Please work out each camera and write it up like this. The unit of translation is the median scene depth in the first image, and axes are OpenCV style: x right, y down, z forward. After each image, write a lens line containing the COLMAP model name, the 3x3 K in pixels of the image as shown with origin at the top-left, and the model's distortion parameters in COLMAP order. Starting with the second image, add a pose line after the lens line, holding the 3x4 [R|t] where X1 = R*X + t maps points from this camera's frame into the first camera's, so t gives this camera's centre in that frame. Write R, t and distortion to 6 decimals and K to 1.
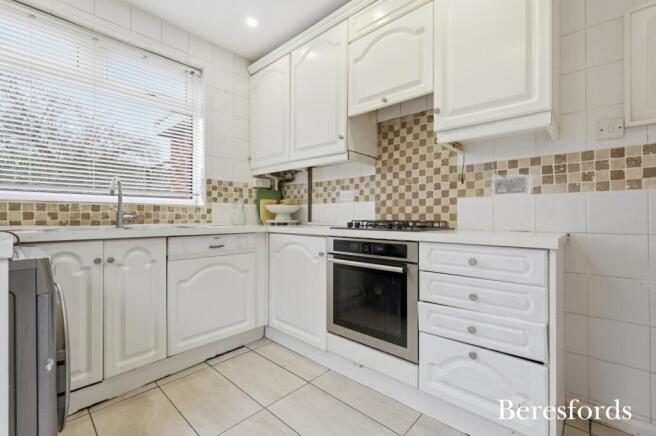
lens RADIAL K [[288.1, 0, 327.3], [0, 288.1, 215.0], [0, 0, 1]] dist [0.001189, 0.000111]
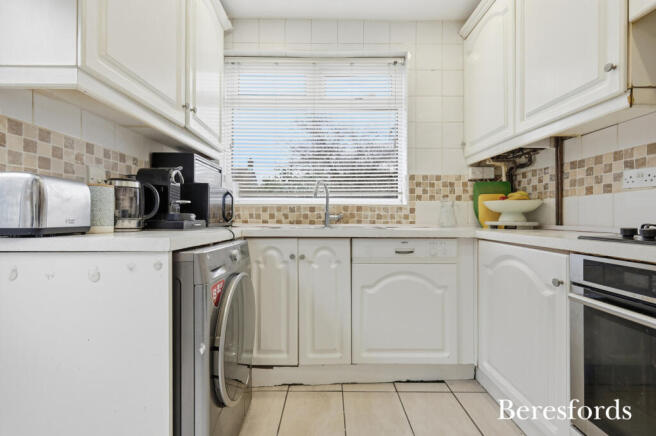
lens RADIAL K [[288.1, 0, 327.3], [0, 288.1, 215.0], [0, 0, 1]] dist [0.001189, 0.000111]
pose [[0.678855, -0.004815, -0.734257, 0.072894], [0.003314, 0.999988, -0.003493, 0.002206], [0.734265, -0.000062, 0.678863, 0.226796]]
